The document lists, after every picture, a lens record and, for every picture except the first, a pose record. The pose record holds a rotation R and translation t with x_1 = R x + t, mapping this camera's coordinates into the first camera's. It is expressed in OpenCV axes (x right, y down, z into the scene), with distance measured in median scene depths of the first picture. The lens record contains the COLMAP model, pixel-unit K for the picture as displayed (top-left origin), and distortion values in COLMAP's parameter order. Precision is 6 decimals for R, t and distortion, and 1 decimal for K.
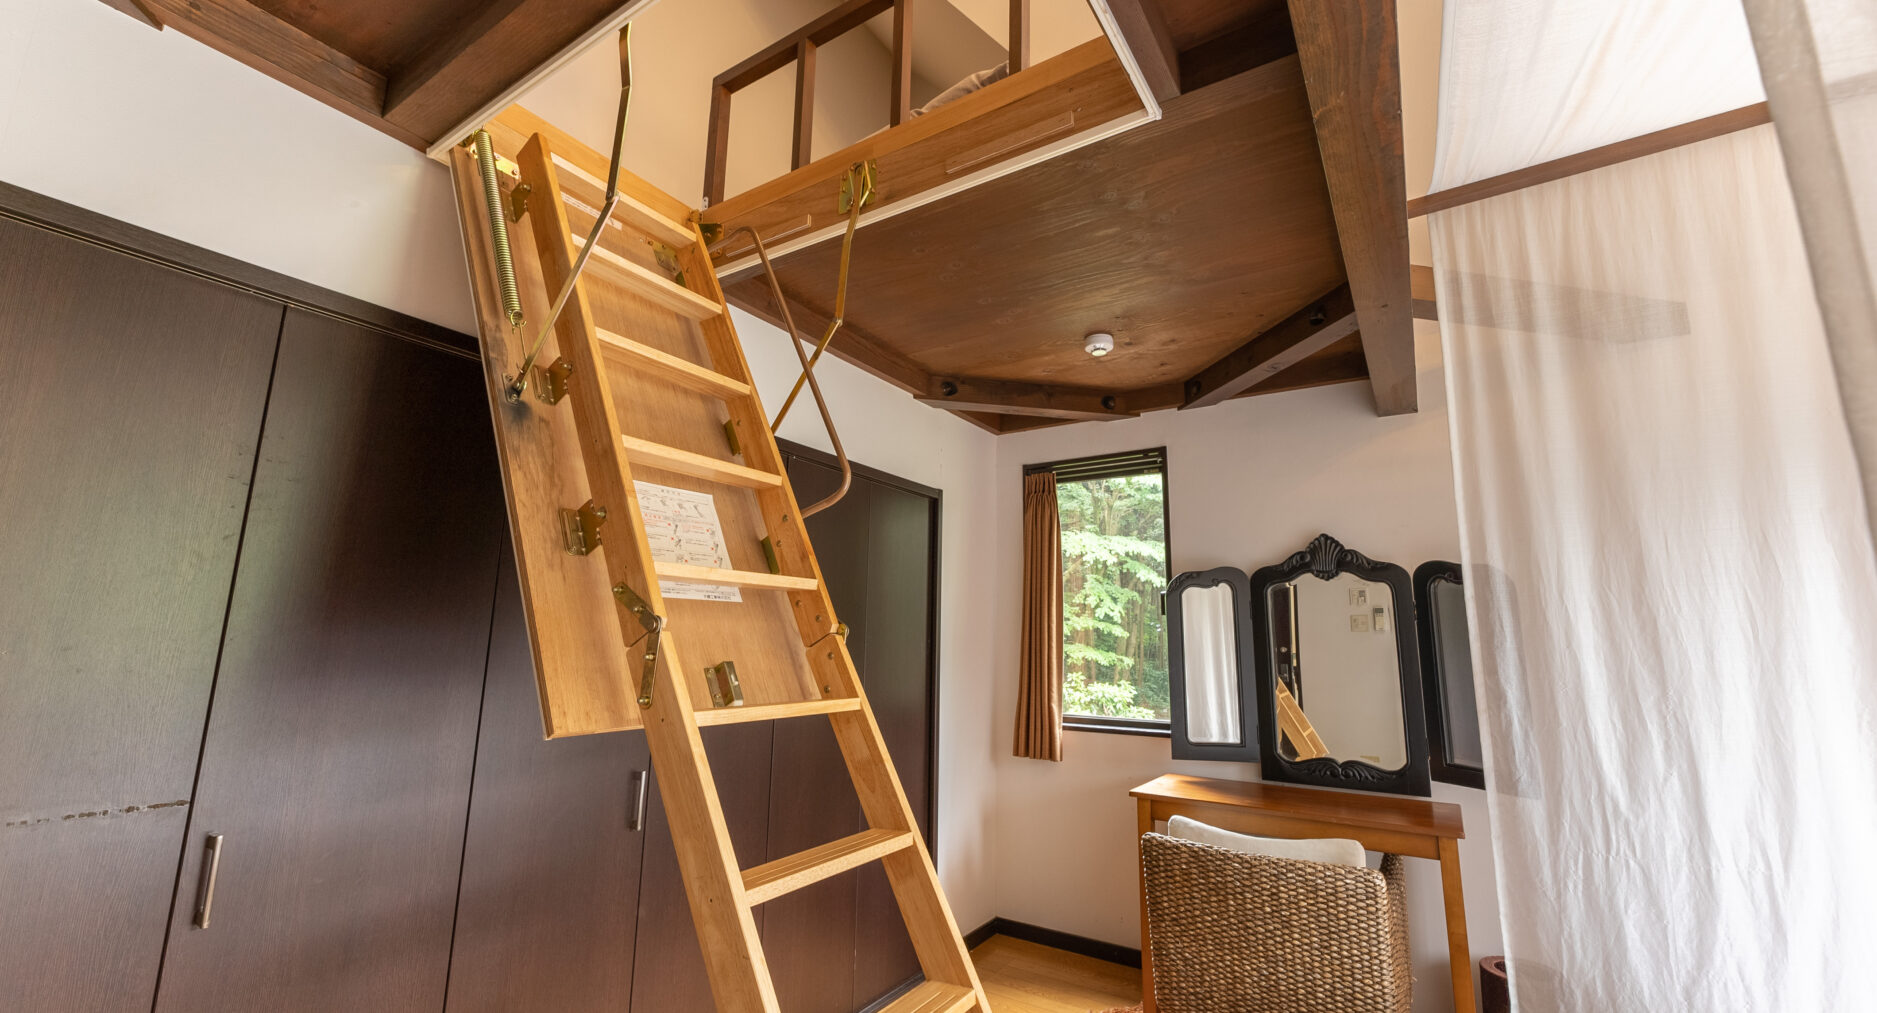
lens RADIAL K [[753.5, 0, 941.9], [0, 753.5, 505.3], [0, 0, 1]] dist [0.000061, -0.000013]
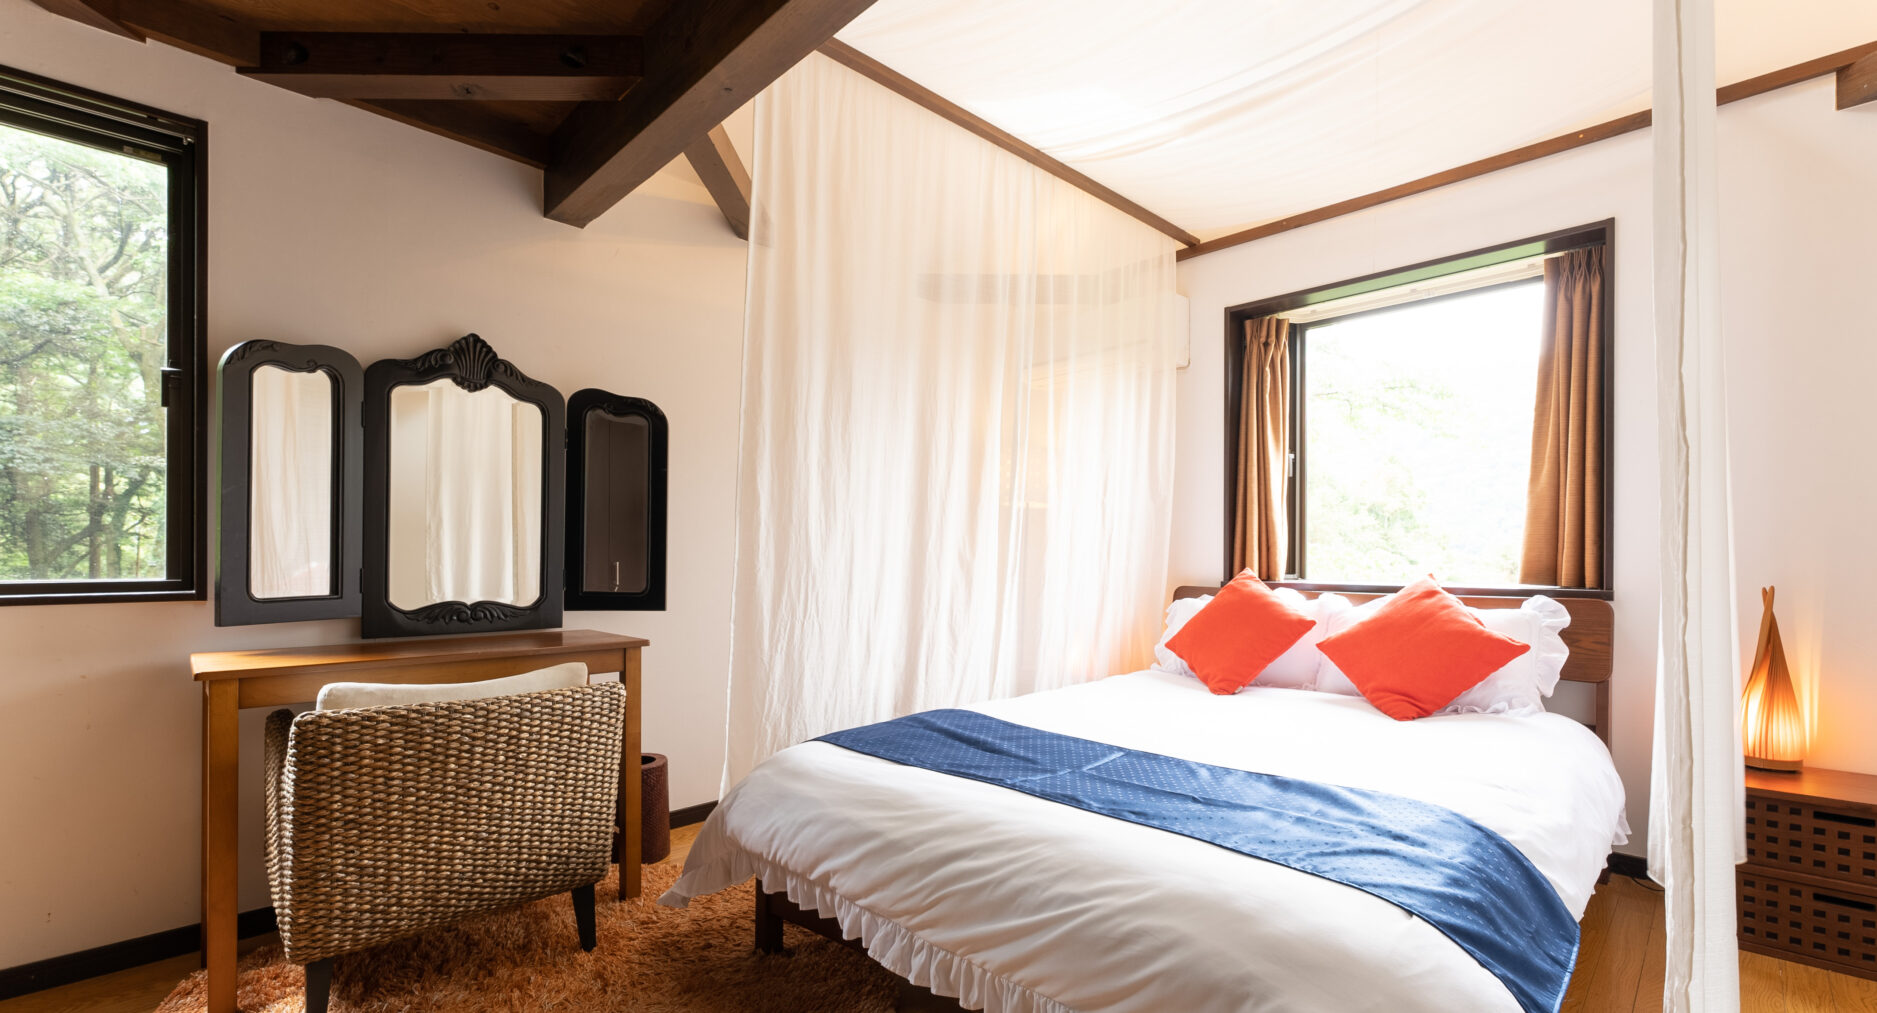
lens RADIAL K [[763.8, 0, 952.3], [0, 763.8, 555.3], [0, 0, 1]] dist [0.001494, -0.000282]
pose [[0.210112, -0.014208, 0.977574, -0.195311], [-0.175317, 0.983139, 0.051970, 0.139679], [-0.961830, -0.182305, 0.204078, 0.292615]]
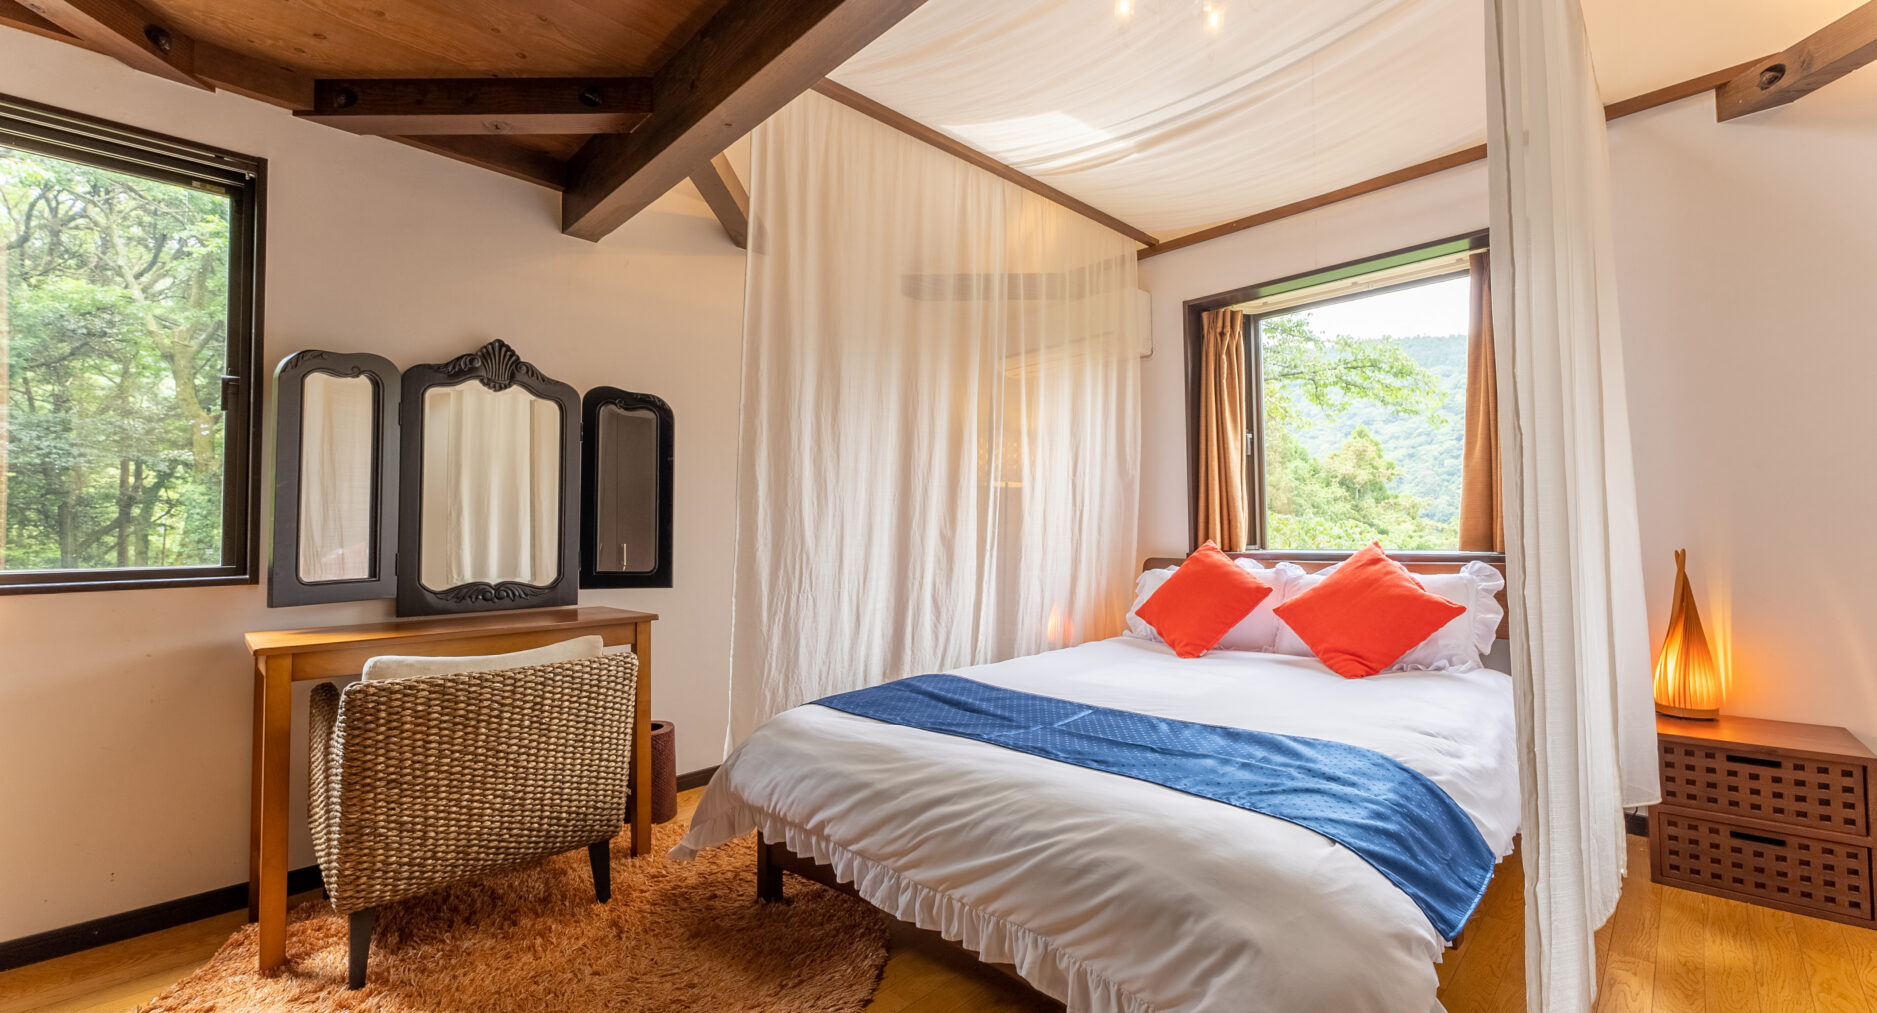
lens RADIAL K [[730.7, 0, 940.4], [0, 730.7, 506.0], [0, 0, 1]] dist [0.000821, -0.000119]
pose [[0.211879, 0.017833, 0.977133, -0.232091], [-0.159504, 0.987058, 0.016572, 0.136010], [-0.964192, -0.159368, 0.211982, 0.276055]]
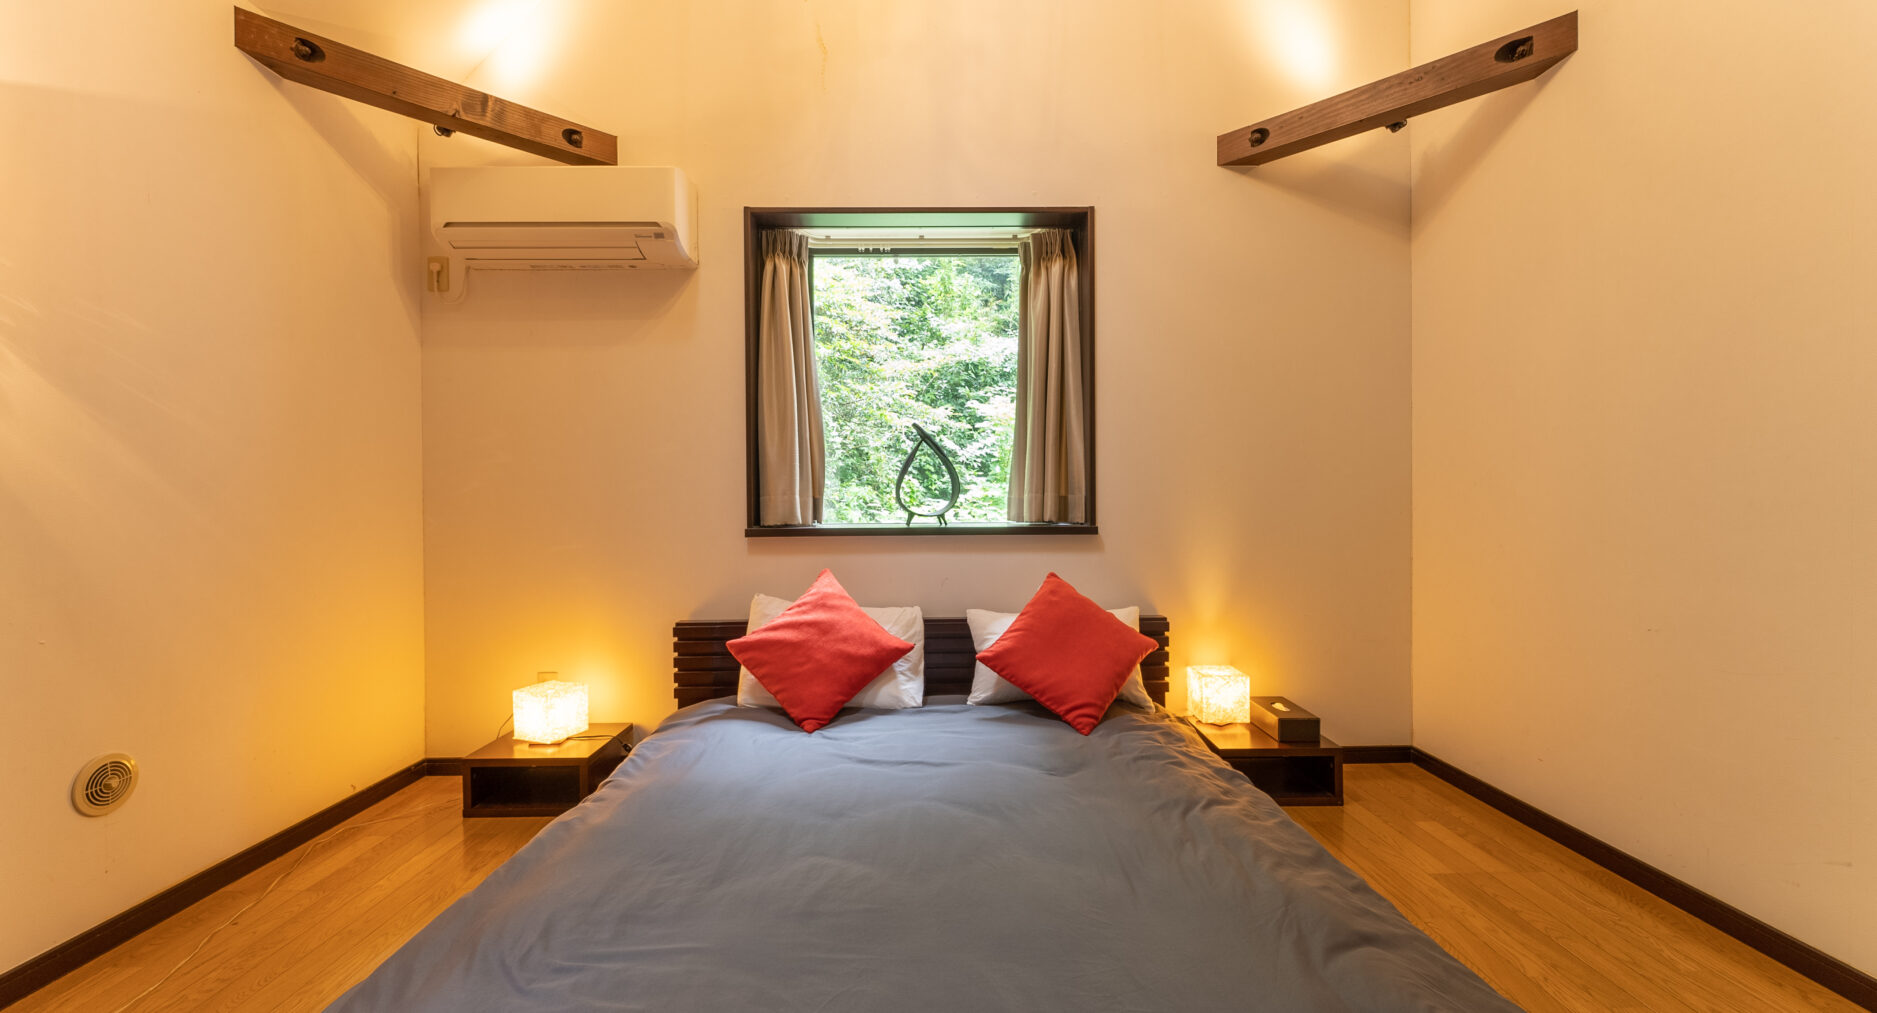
lens RADIAL K [[747.7, 0, 941.5], [0, 747.7, 505.1], [0, 0, 1]] dist [-0.000157, -0.000090]
pose [[-0.558269, -0.010697, 0.829591, 0.105772], [-0.146160, 0.985546, -0.085649, 0.178685], [-0.816684, -0.169068, -0.551763, 0.461060]]
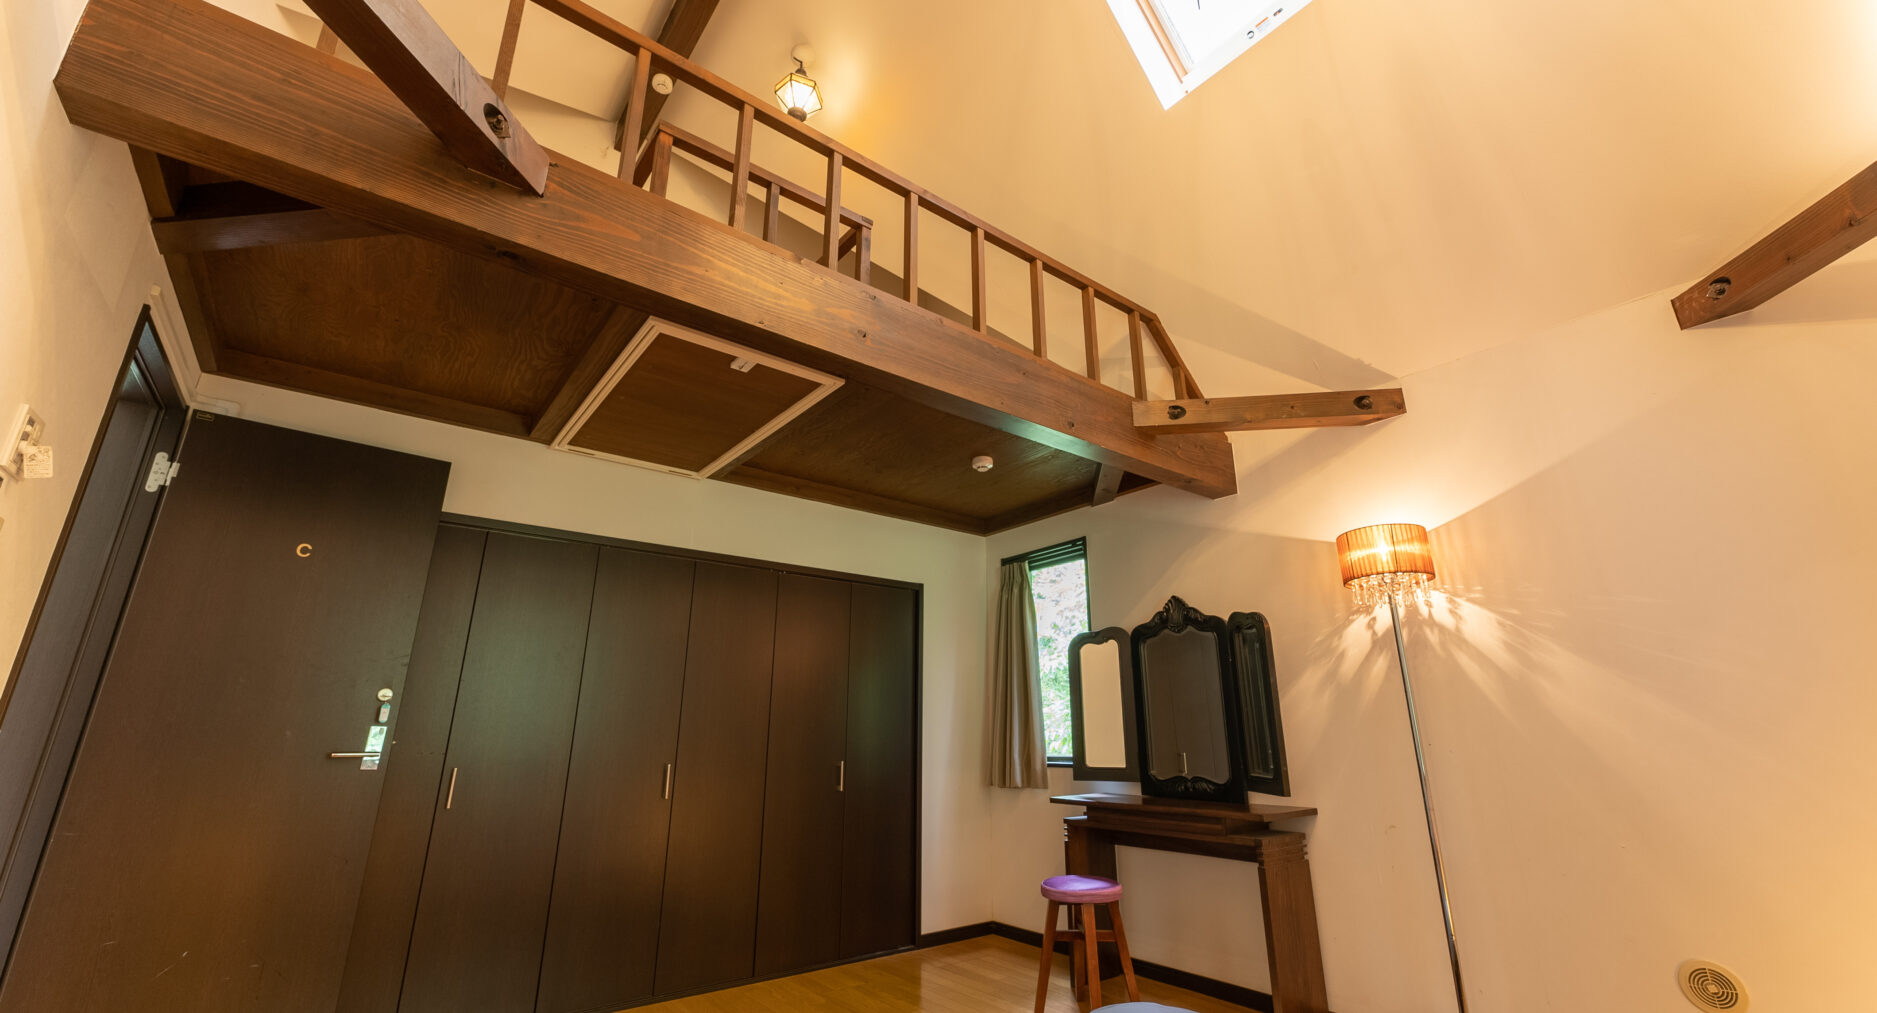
lens RADIAL K [[747.7, 0, 941.5], [0, 747.7, 505.1], [0, 0, 1]] dist [-0.000157, -0.000090]
pose [[0.944406, -0.108395, -0.310400, 0.550094], [0.069129, 0.988452, -0.134850, 0.028598], [0.321432, 0.105896, 0.940993, -0.331813]]
